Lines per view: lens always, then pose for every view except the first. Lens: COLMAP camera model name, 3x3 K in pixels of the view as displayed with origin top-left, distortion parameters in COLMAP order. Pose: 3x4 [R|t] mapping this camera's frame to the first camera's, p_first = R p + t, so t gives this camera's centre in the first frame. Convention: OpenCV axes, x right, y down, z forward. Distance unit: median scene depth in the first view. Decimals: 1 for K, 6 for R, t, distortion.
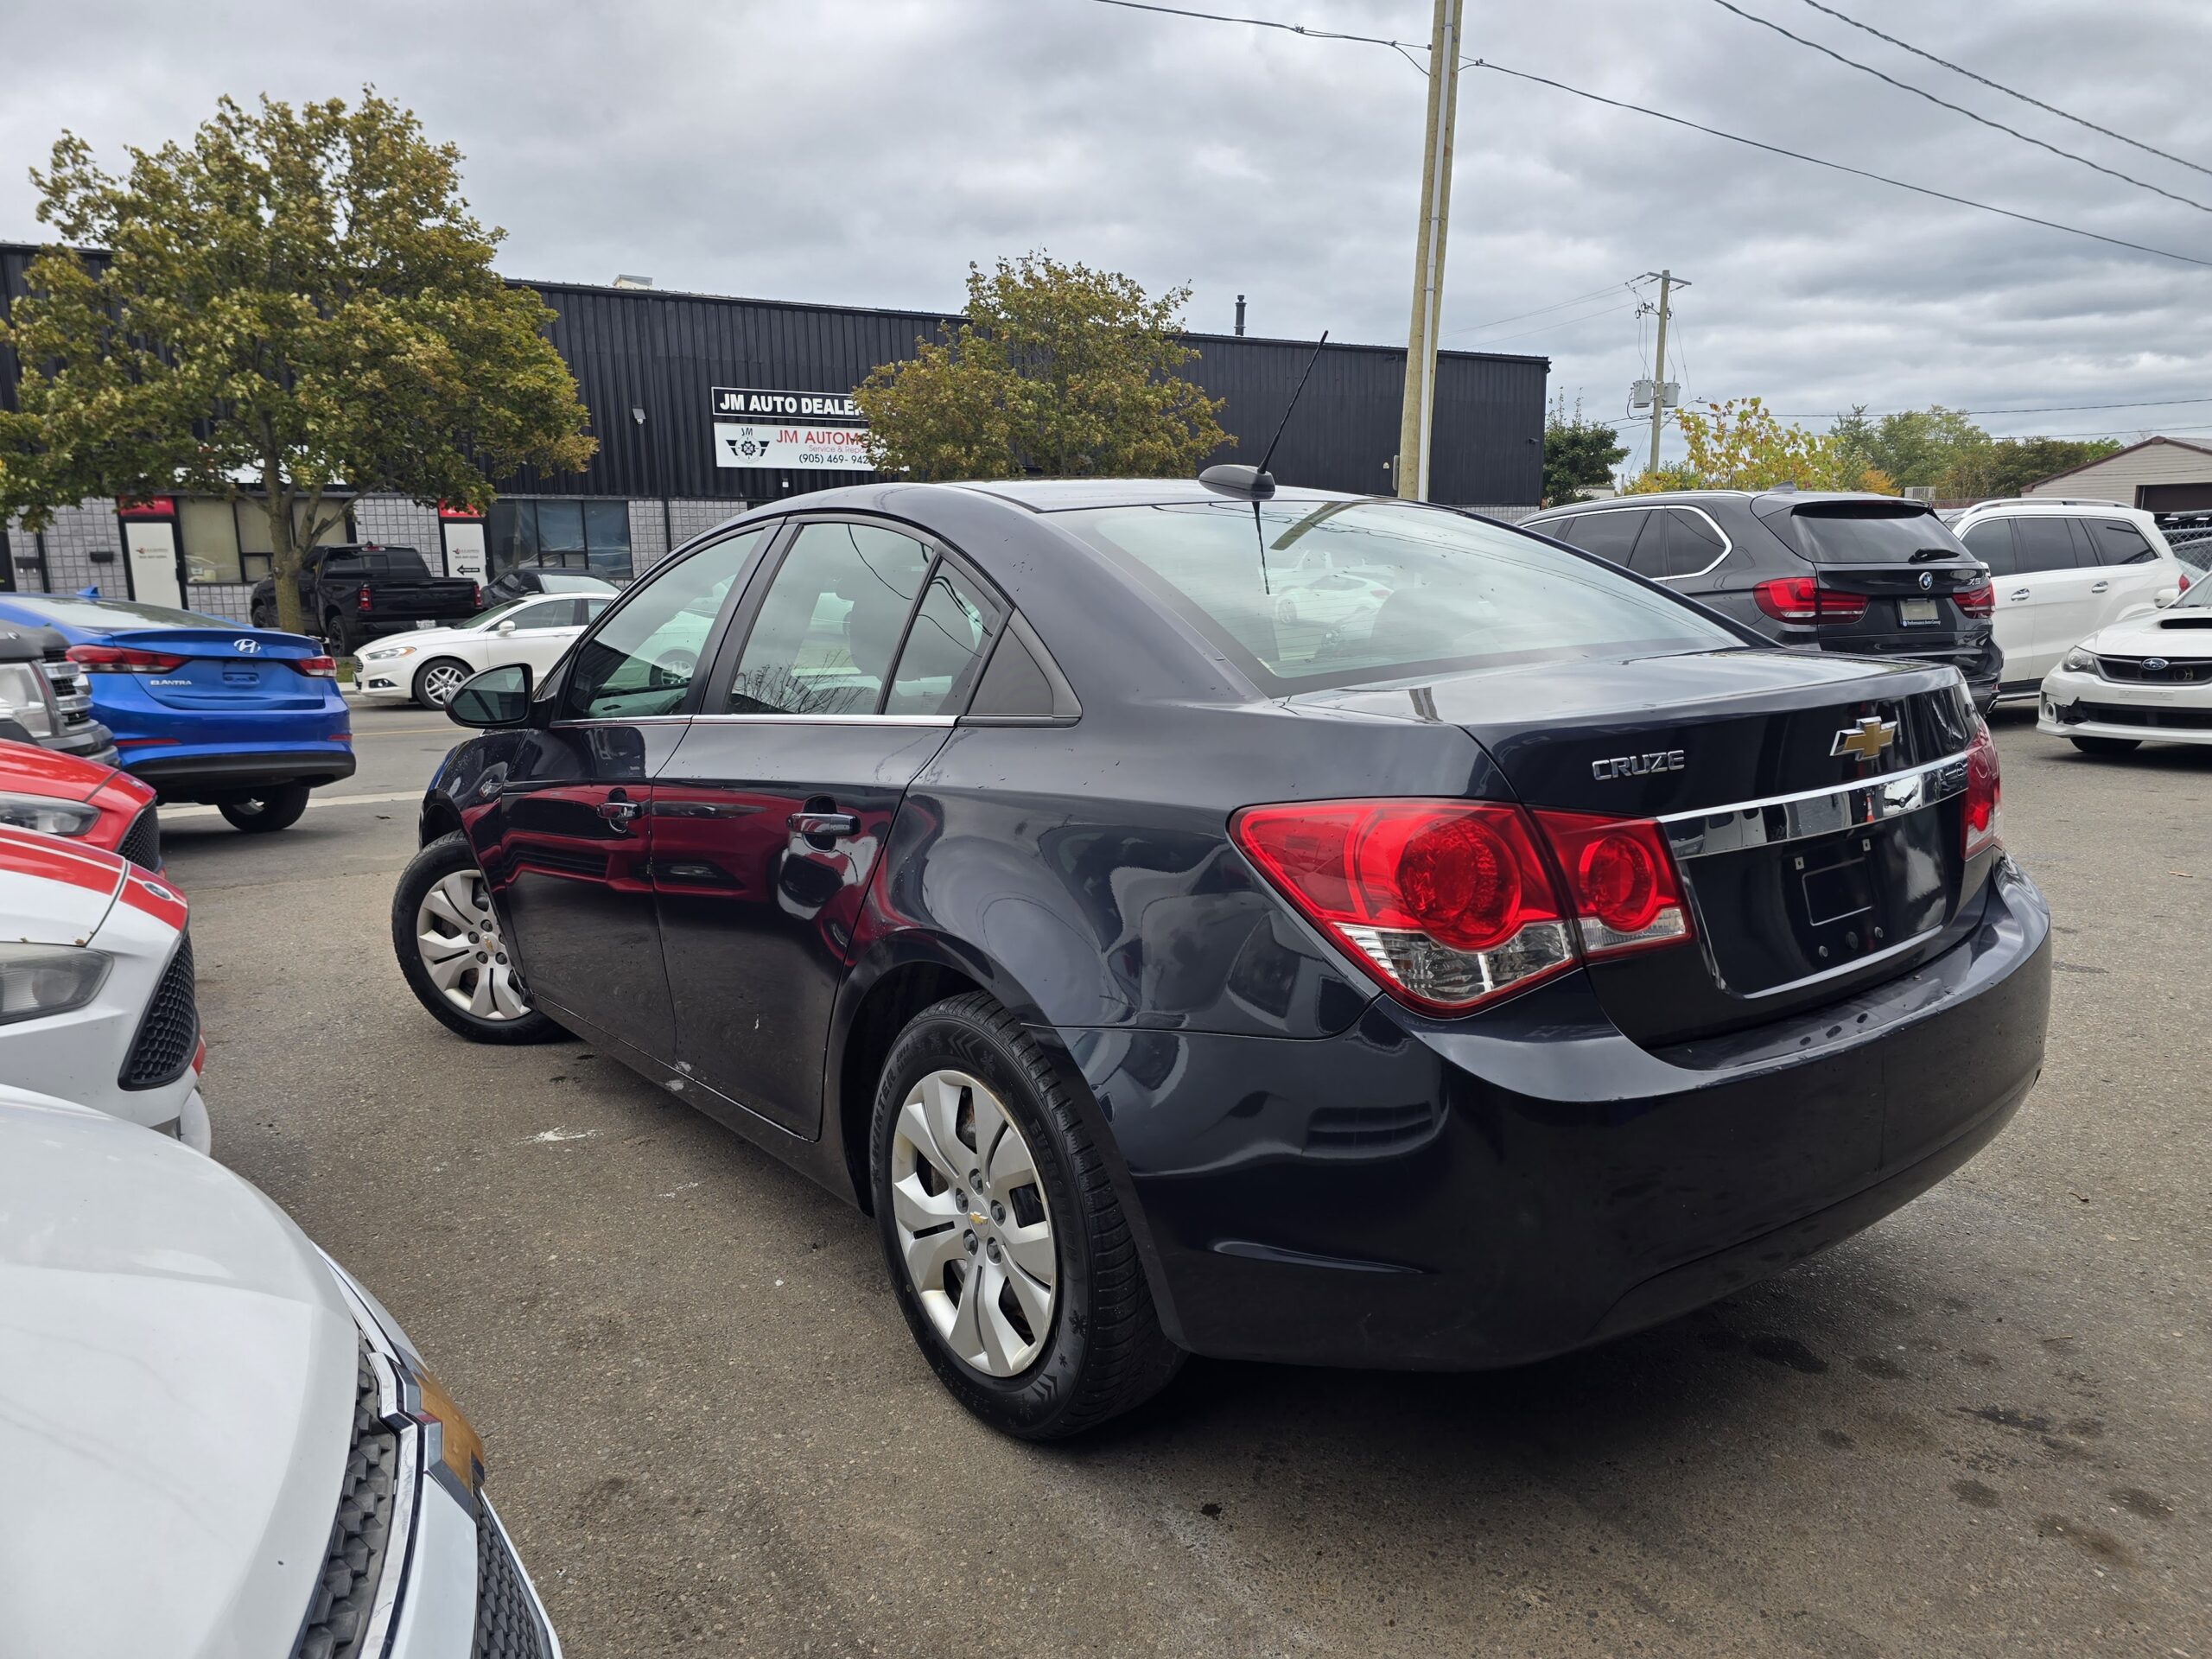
lens RADIAL K [[1465.5, 0, 1140.9], [0, 1465.5, 839.1], [0, 0, 1]] dist [0.023707, -0.003348]
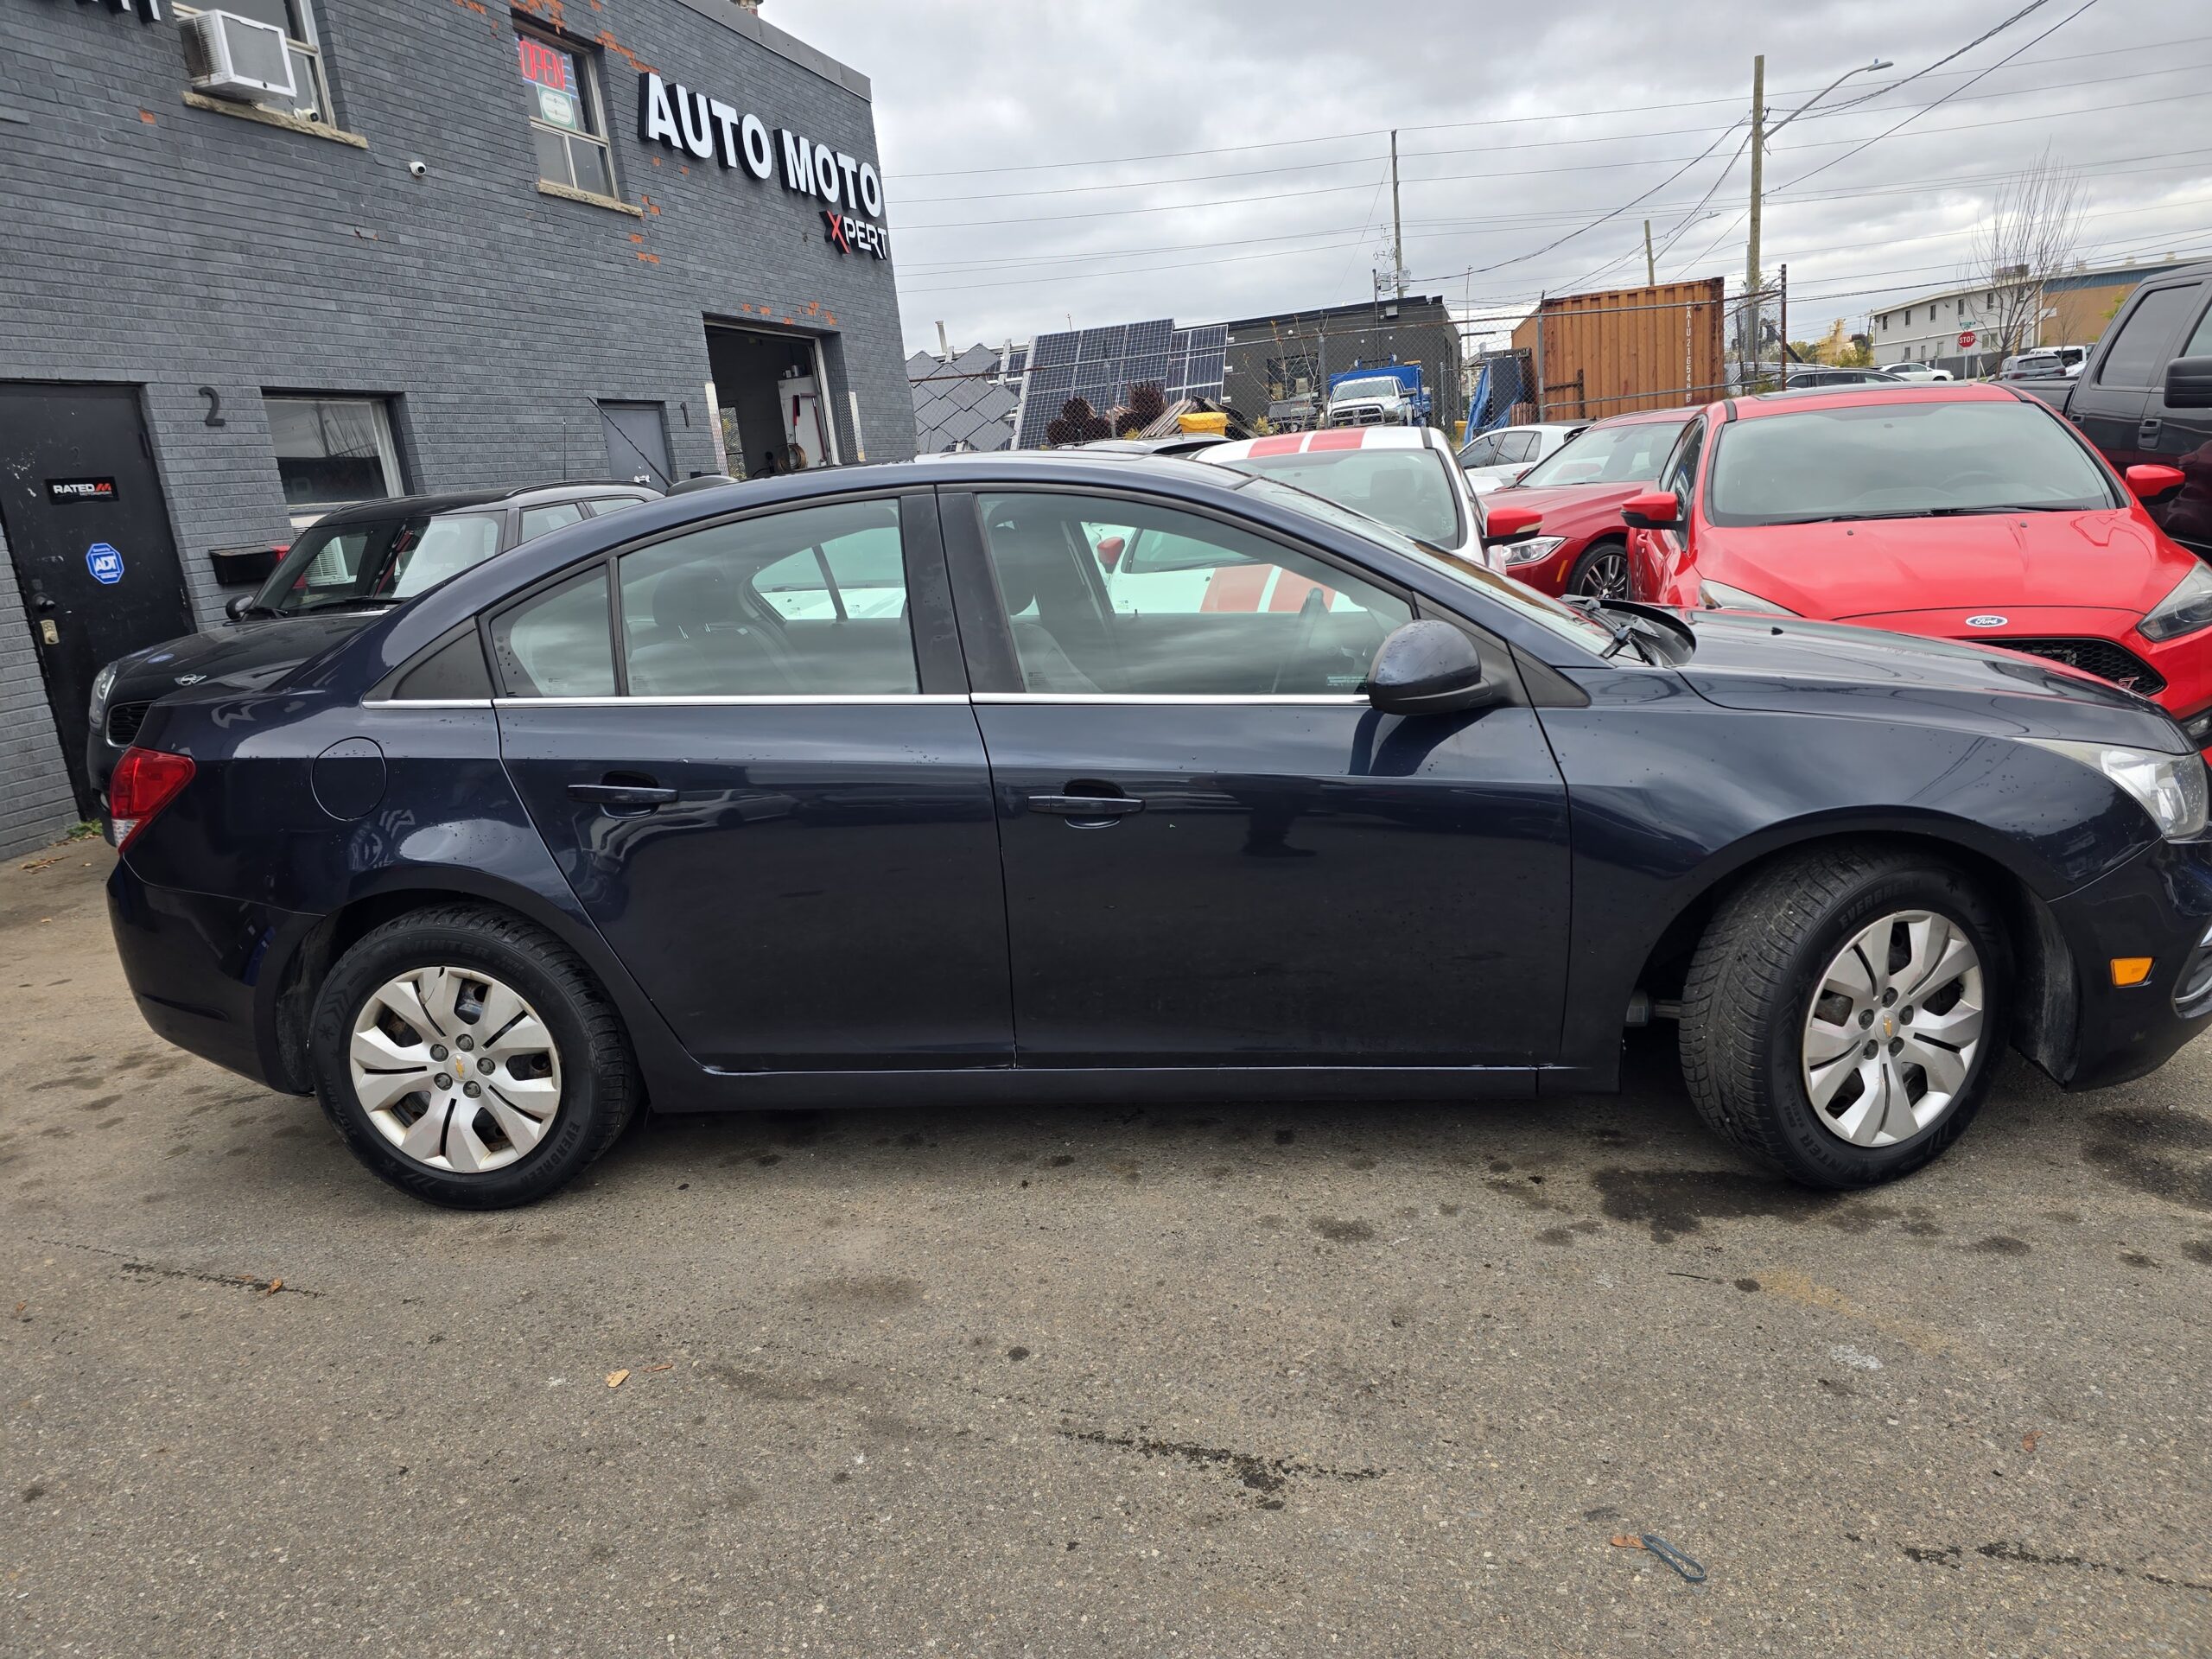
lens RADIAL K [[1451.2, 0, 1106.0], [0, 1451.2, 829.5], [0, 0, 1]] dist [0.070609, -0.067049]
pose [[-0.692660, 0.249999, -0.676552, 0.075666], [-0.025511, 0.928930, 0.369375, -0.044165], [0.720813, 0.273111, -0.637055, 0.212450]]
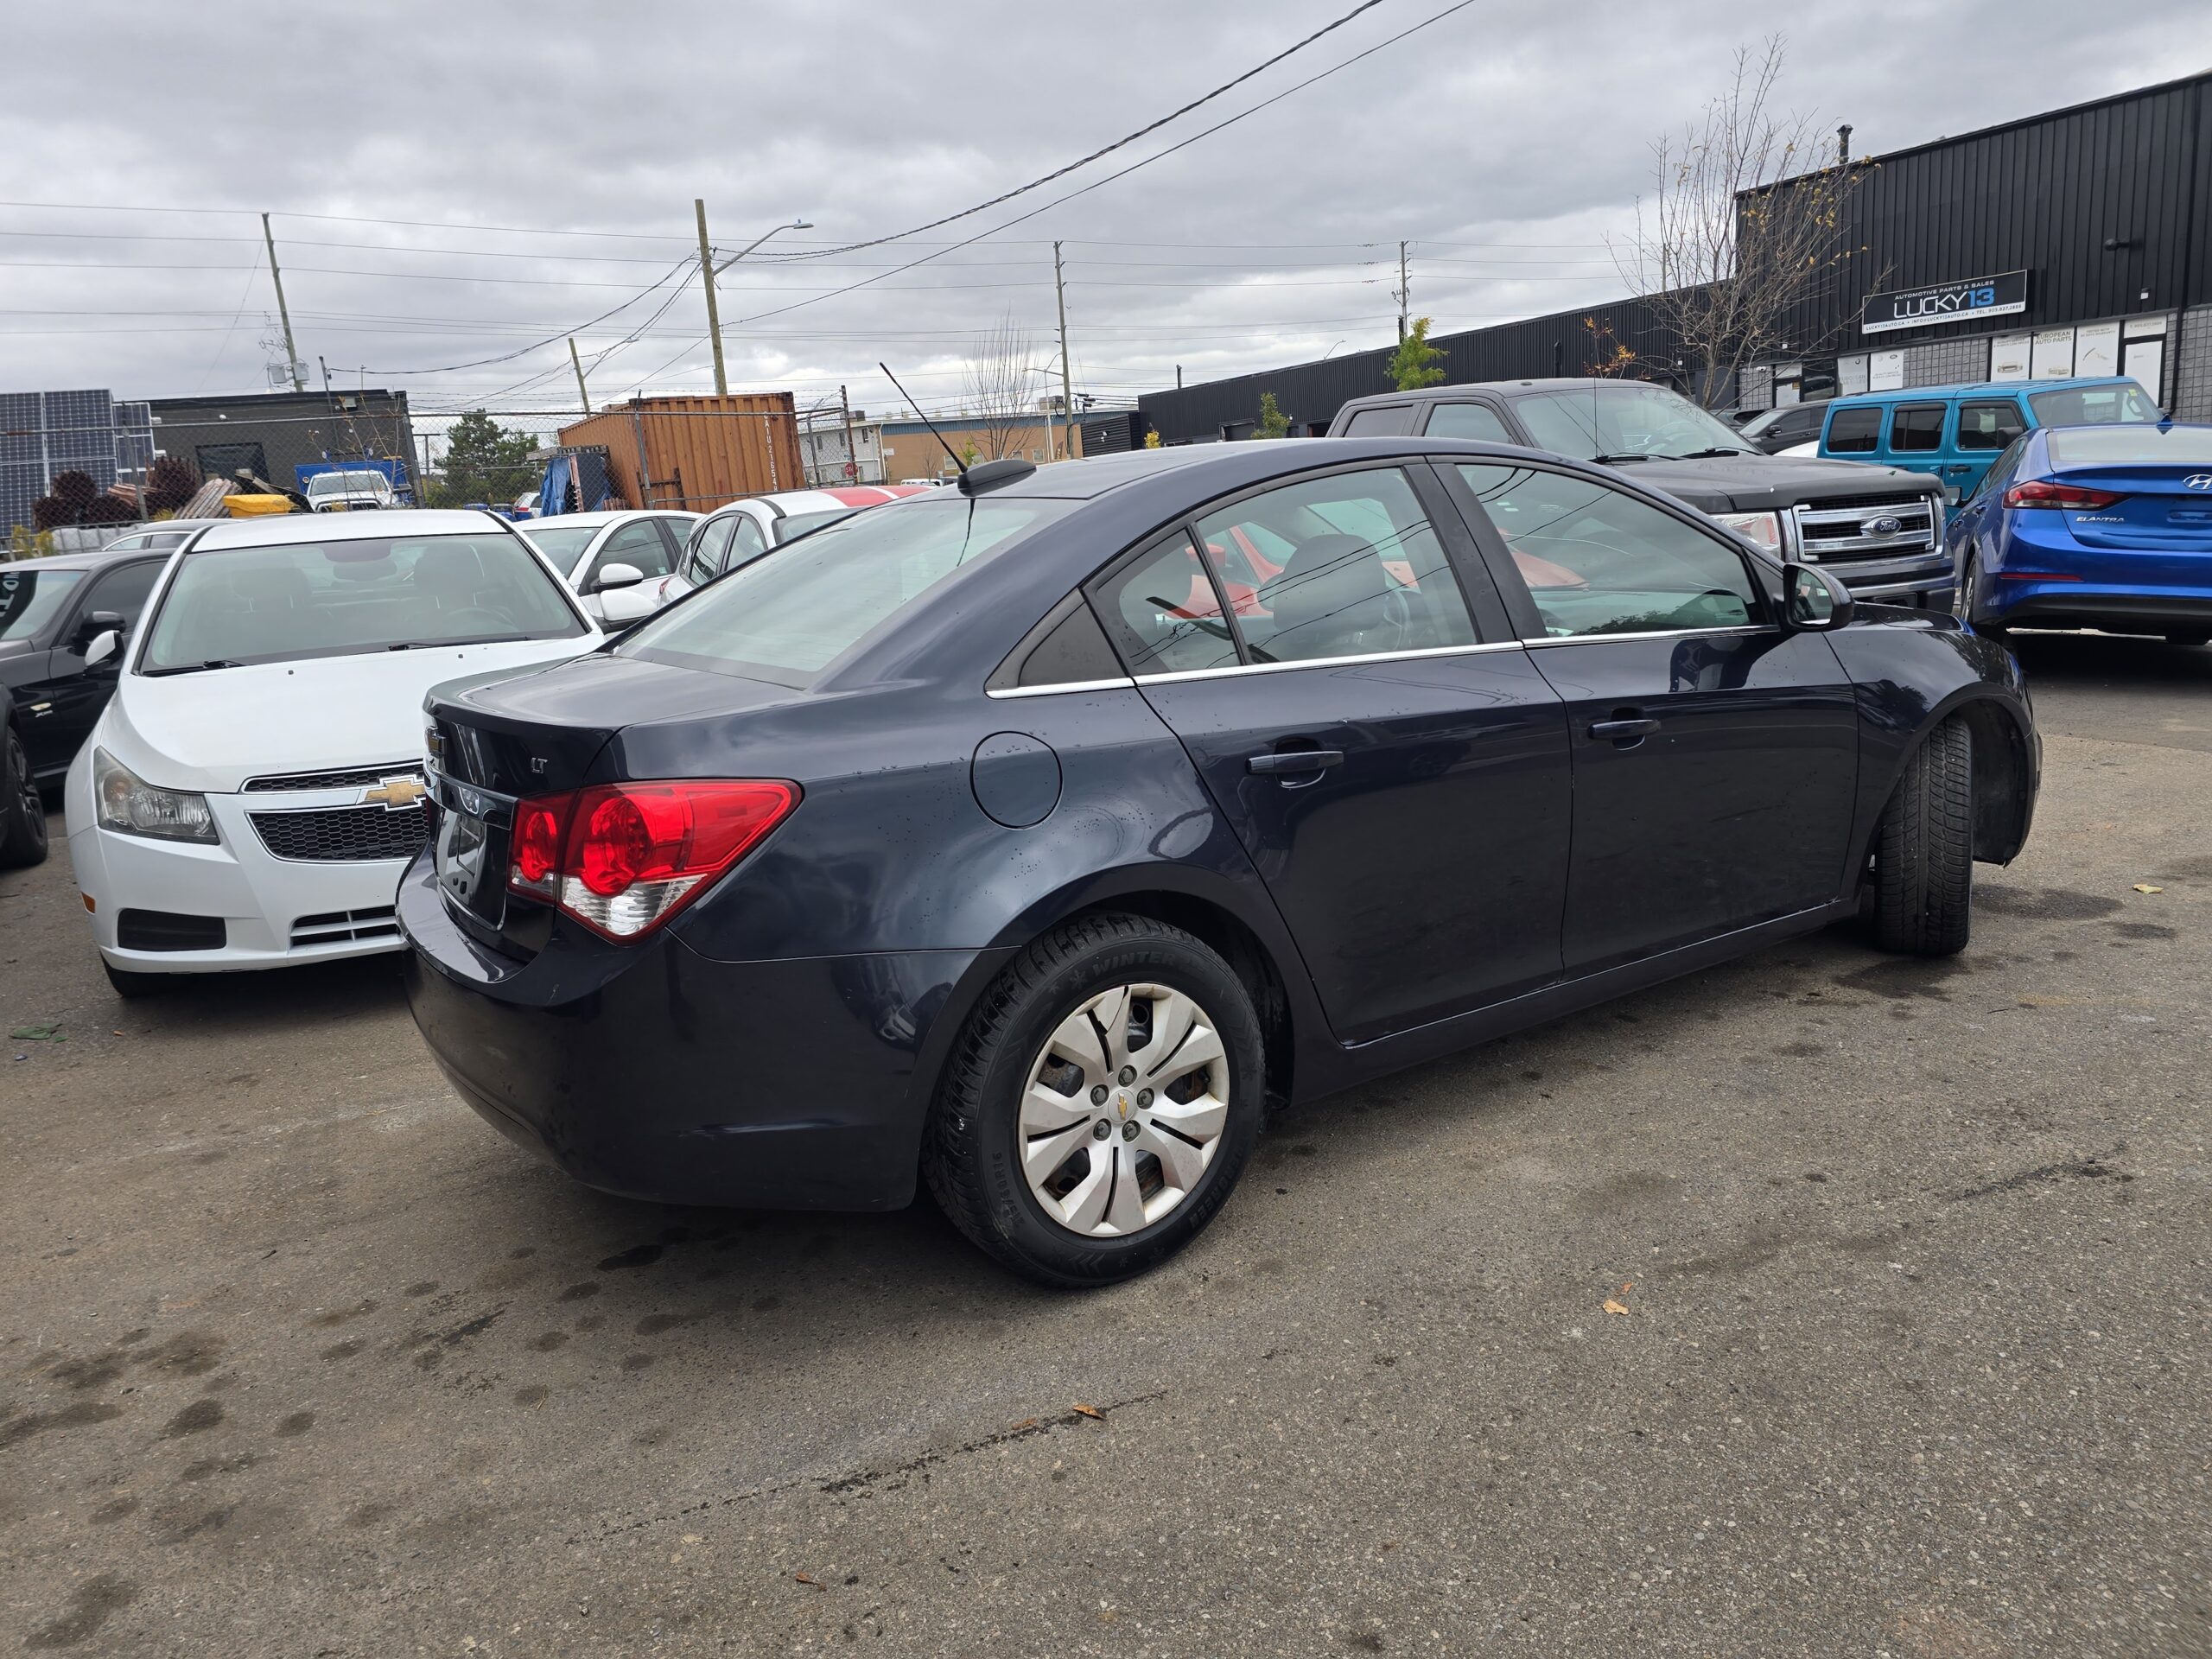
lens RADIAL K [[1469.4, 0, 1096.6], [0, 1469.4, 803.5], [0, 0, 1]] dist [0.066658, -0.063559]
pose [[-0.082056, 0.231522, -0.969363, 0.124454], [-0.099860, 0.965838, 0.239134, -0.027473], [0.991612, 0.116423, -0.056133, 0.117229]]
